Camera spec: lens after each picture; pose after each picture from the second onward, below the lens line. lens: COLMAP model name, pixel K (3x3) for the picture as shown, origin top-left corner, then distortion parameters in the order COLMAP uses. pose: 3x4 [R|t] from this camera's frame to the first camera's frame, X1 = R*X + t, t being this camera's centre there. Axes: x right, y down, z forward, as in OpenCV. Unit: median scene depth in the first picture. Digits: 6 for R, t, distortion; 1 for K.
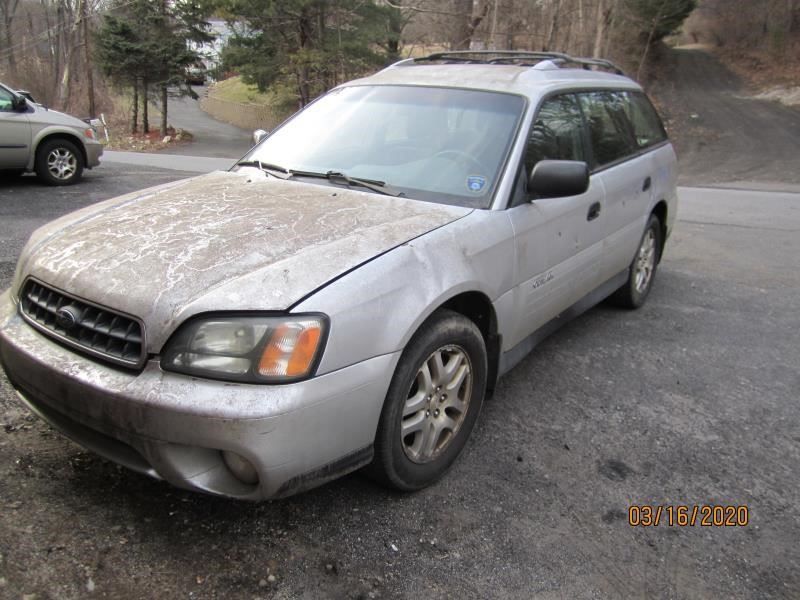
lens RADIAL K [[654.5, 0, 399.5], [0, 654.5, 300.3], [0, 0, 1]] dist [-0.052925, 0.018285]
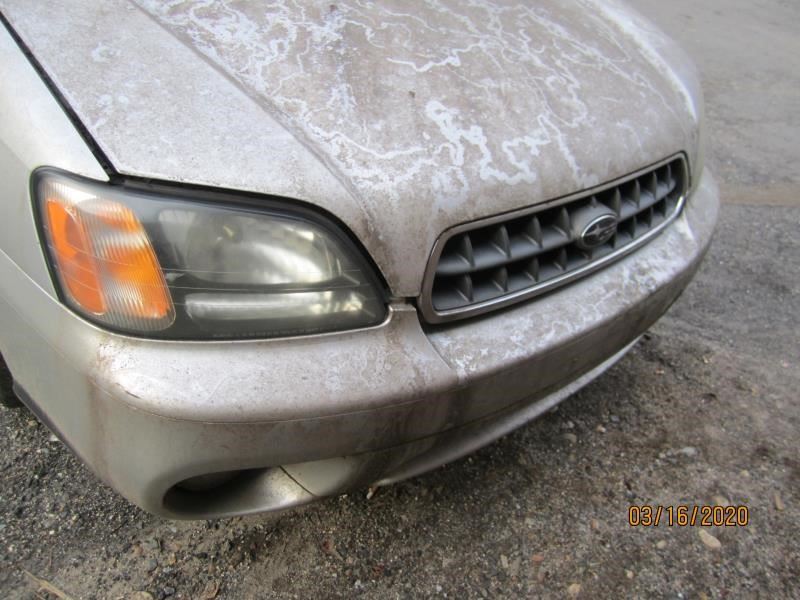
lens RADIAL K [[654.5, 0, 399.9], [0, 654.5, 299.1], [0, 0, 1]] dist [-0.052925, 0.018285]
pose [[0.283724, -0.609685, 0.740125, -0.974235], [0.165791, 0.791409, 0.588375, -0.267593], [-0.944465, -0.044230, 0.325622, 0.949687]]
